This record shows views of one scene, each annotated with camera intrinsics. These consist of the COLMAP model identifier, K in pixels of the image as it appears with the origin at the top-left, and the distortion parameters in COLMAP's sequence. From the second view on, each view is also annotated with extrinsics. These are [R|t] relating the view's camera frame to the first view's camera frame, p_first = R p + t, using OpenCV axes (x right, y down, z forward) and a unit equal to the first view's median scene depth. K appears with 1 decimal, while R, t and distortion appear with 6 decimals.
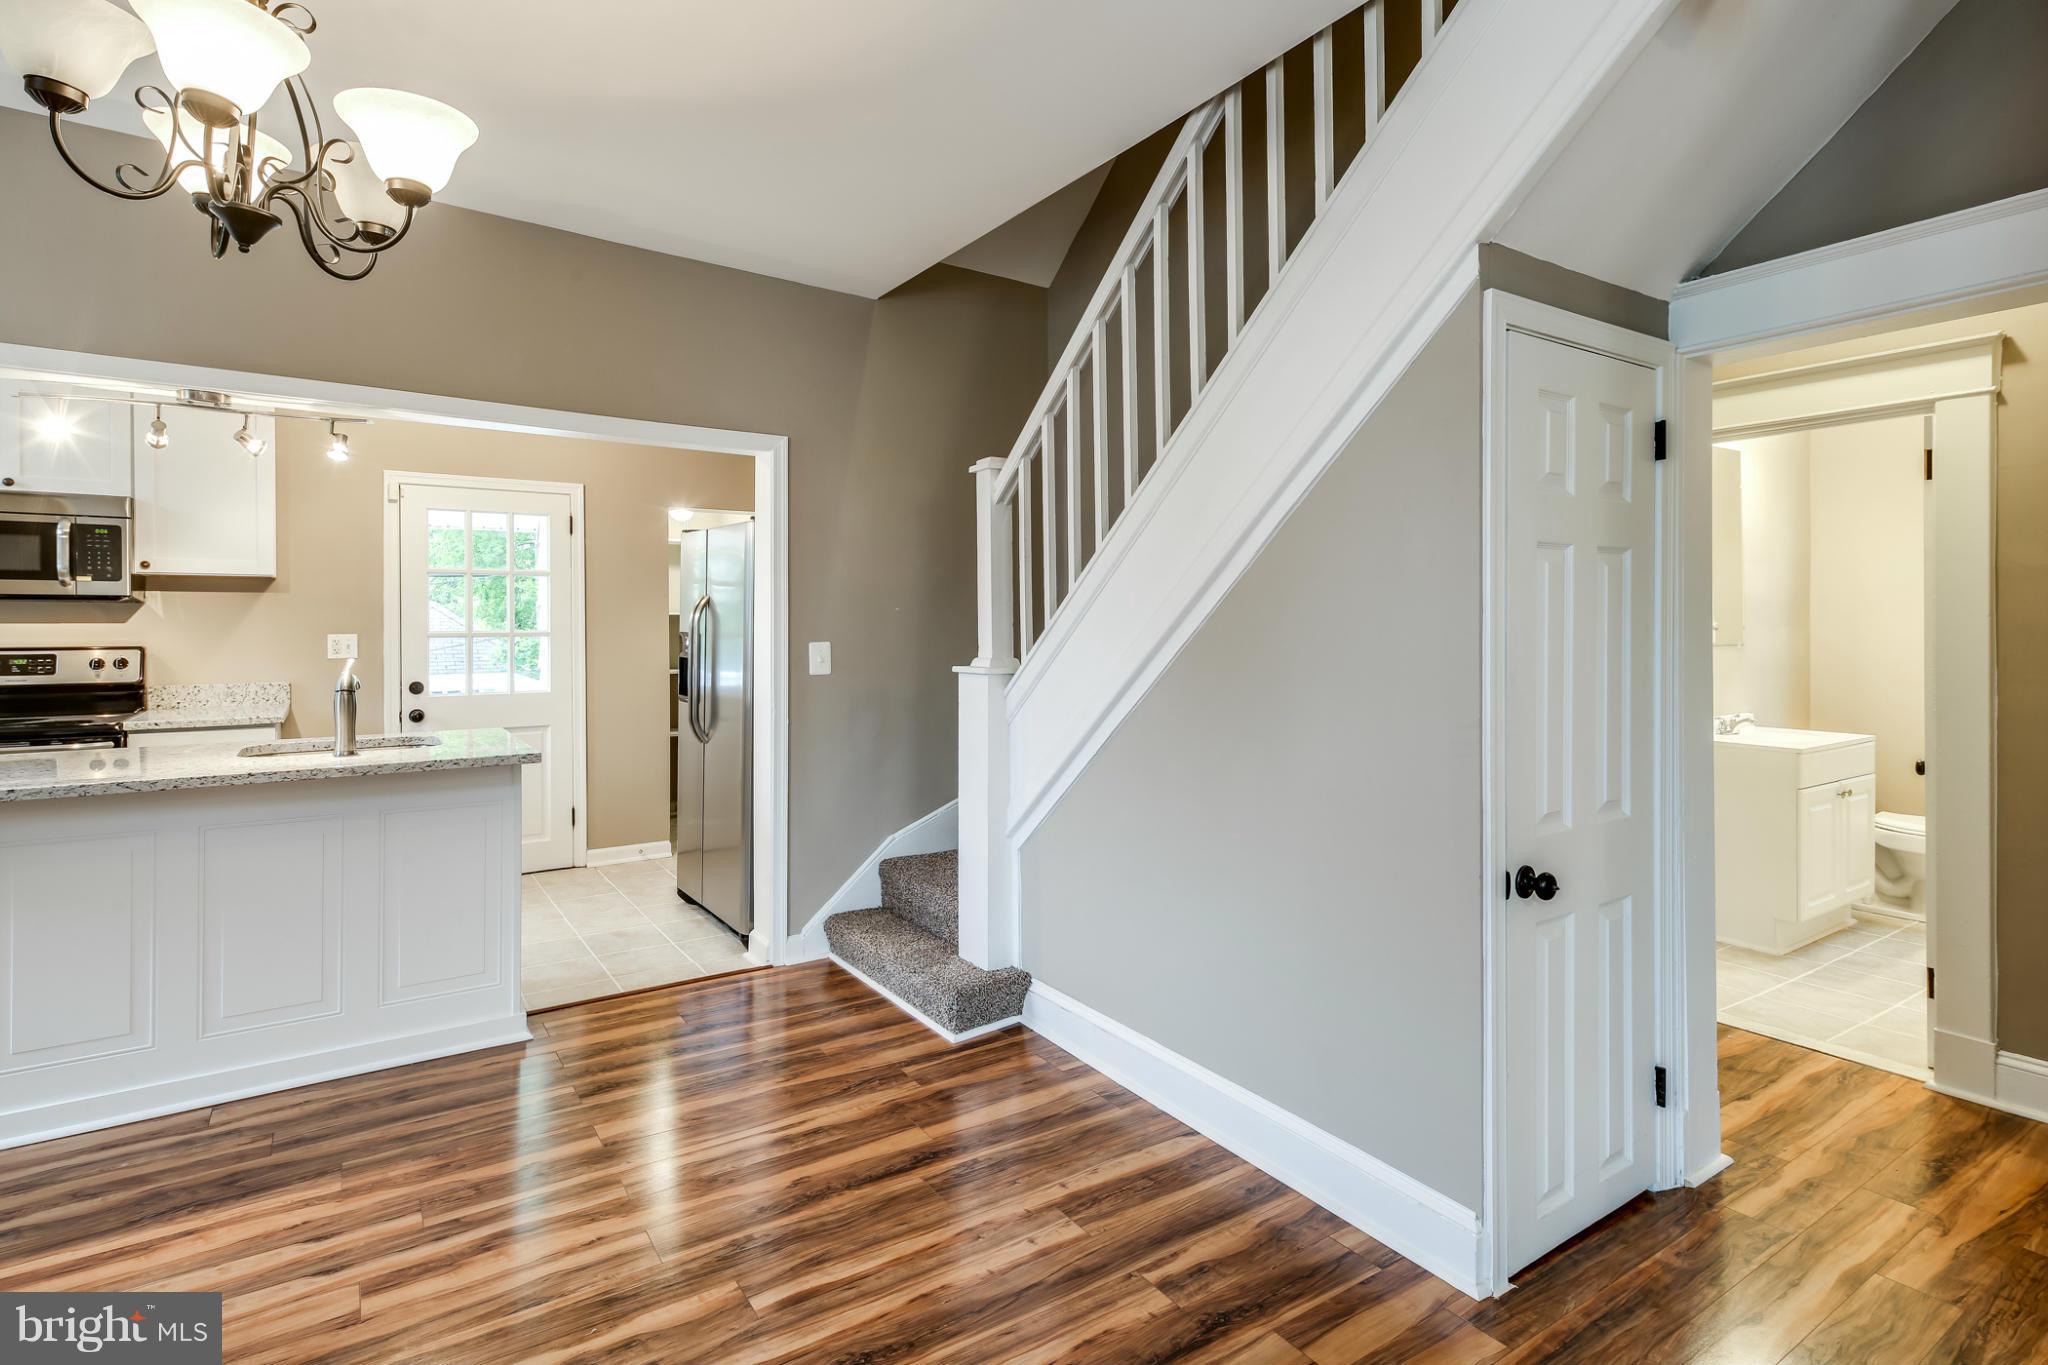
lens RADIAL K [[1010.8, 0, 1018.4], [0, 1010.8, 629.2], [0, 0, 1]] dist [0.015827, -0.001031]
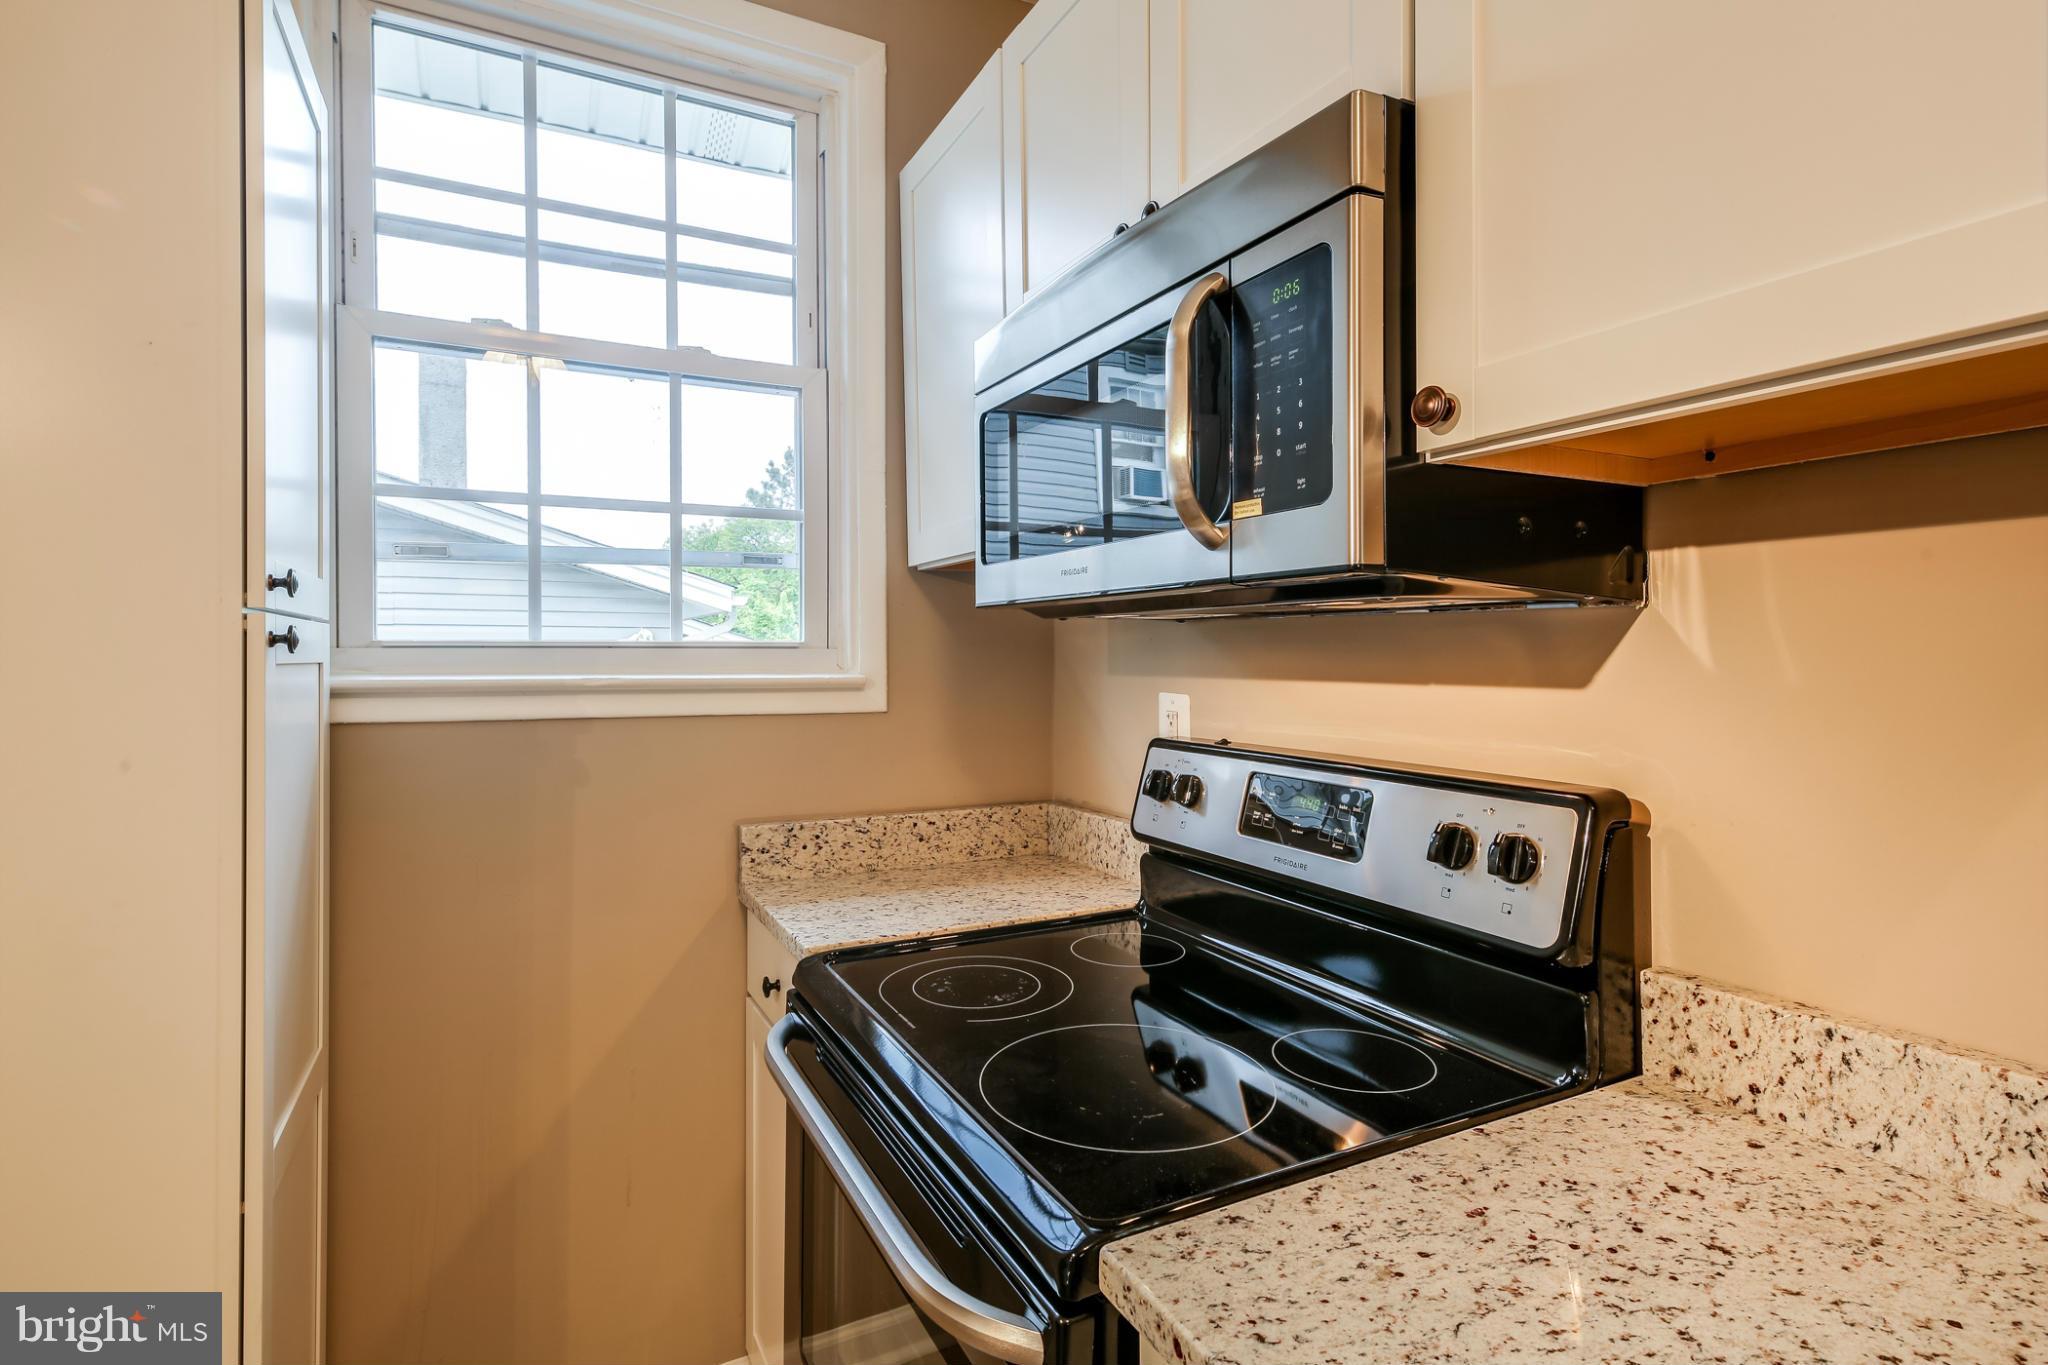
lens RADIAL K [[1006.7, 0, 1019.4], [0, 1006.7, 653.5], [0, 0, 1]] dist [0.016717, -0.001497]
pose [[-0.119025, 0.000418, -0.992891, -0.675528], [-0.005424, 0.999985, 0.001071, -0.015464], [0.992876, 0.005512, -0.119021, 0.982261]]
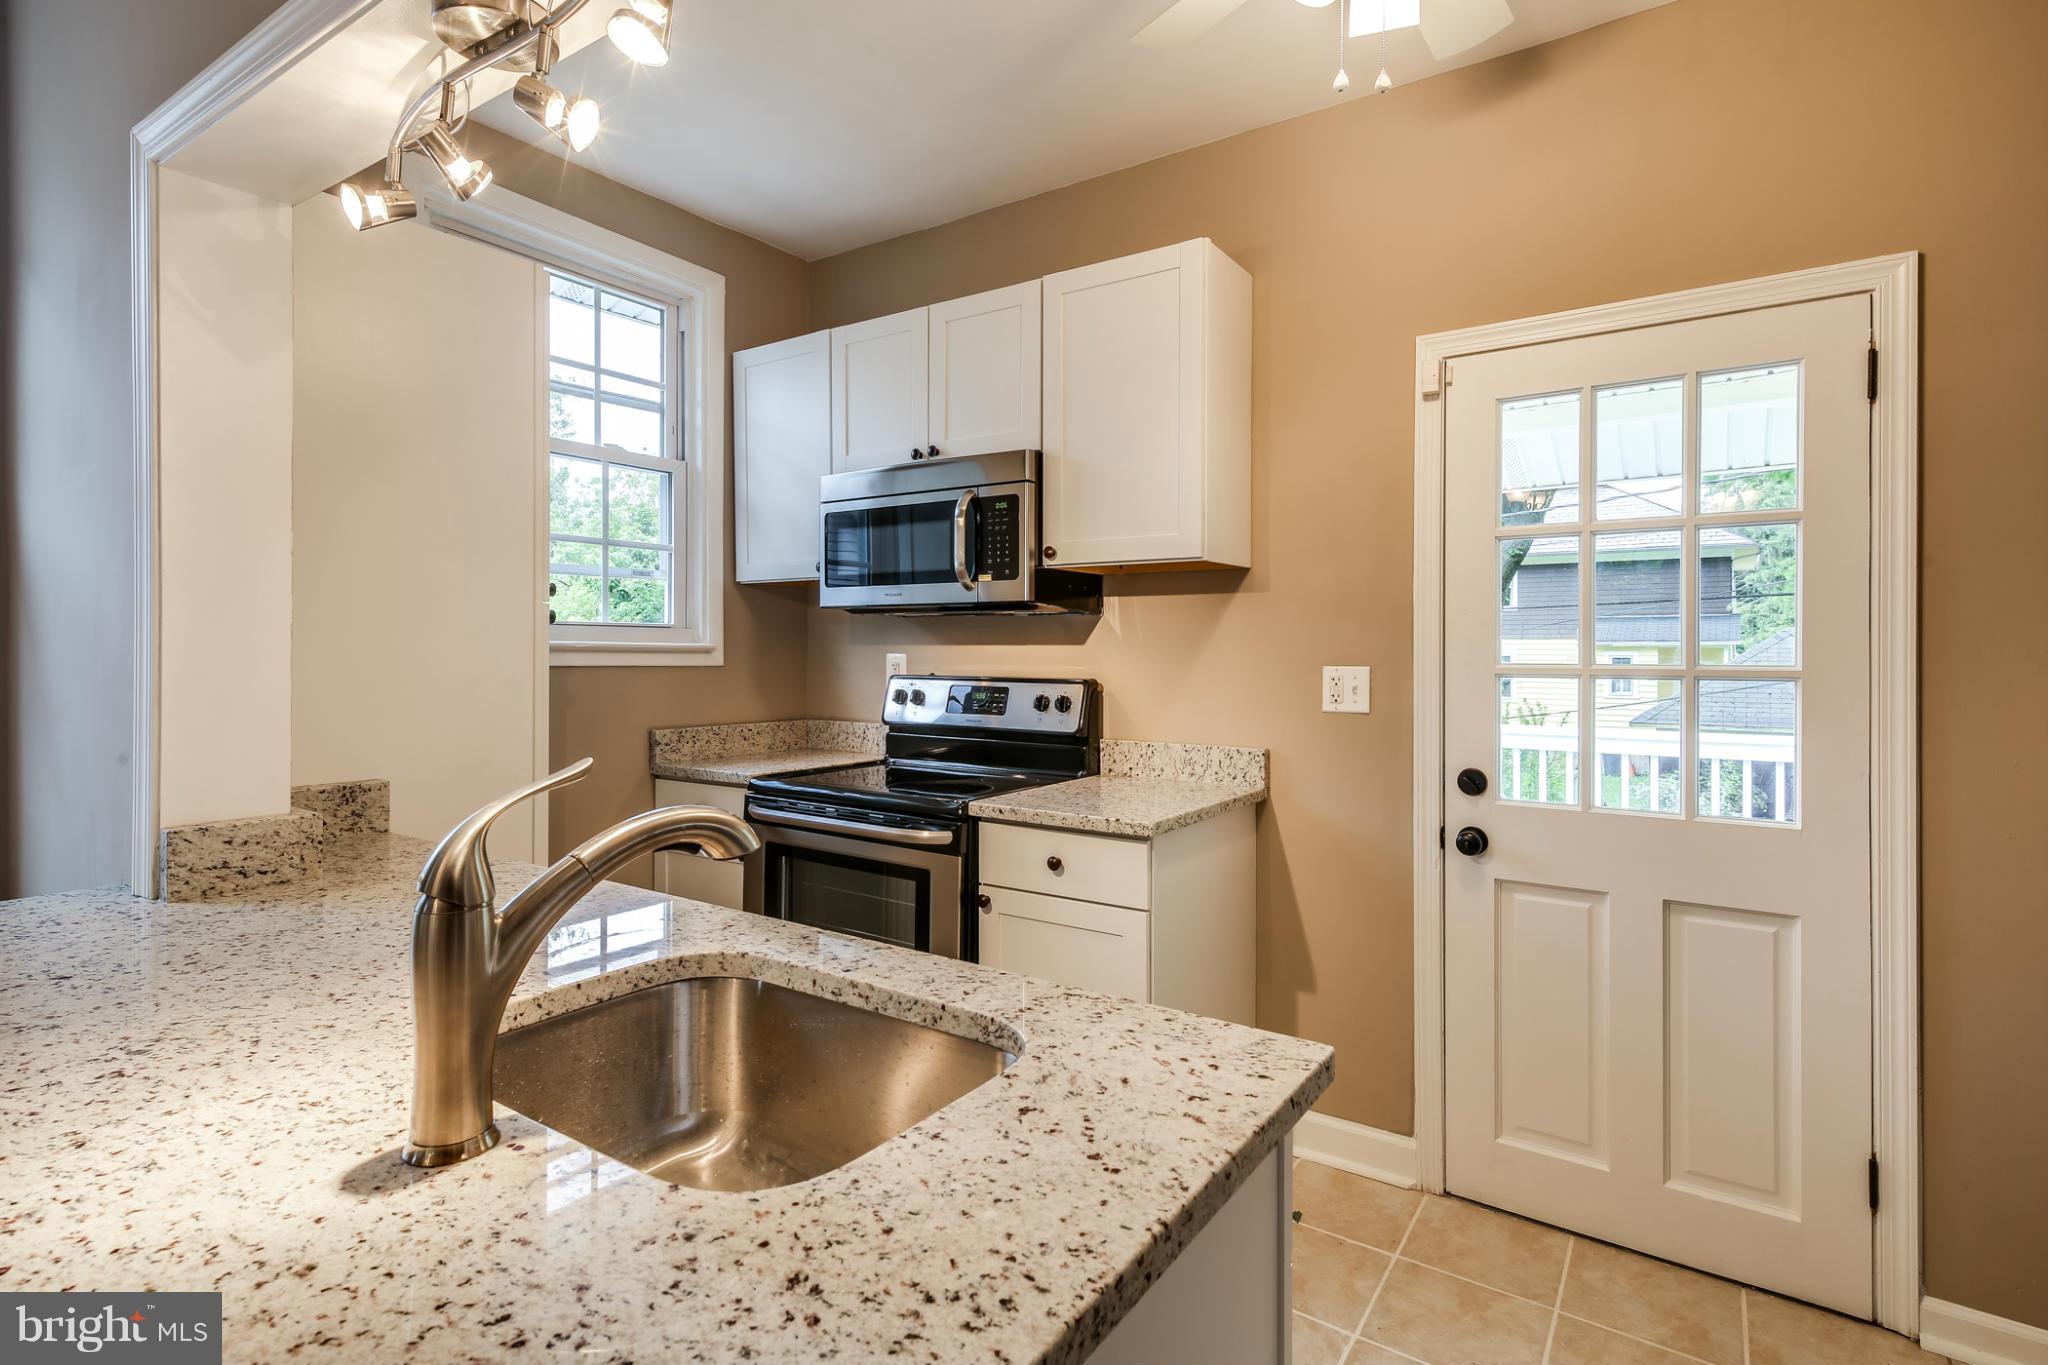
lens RADIAL K [[1006.7, 0, 1019.4], [0, 1006.7, 653.5], [0, 0, 1]] dist [0.016717, -0.001497]
pose [[0.363374, 0.005178, -0.931629, -0.285552], [-0.011907, 0.999929, 0.000913, -0.000329], [0.931567, 0.010761, 0.363410, 0.785511]]
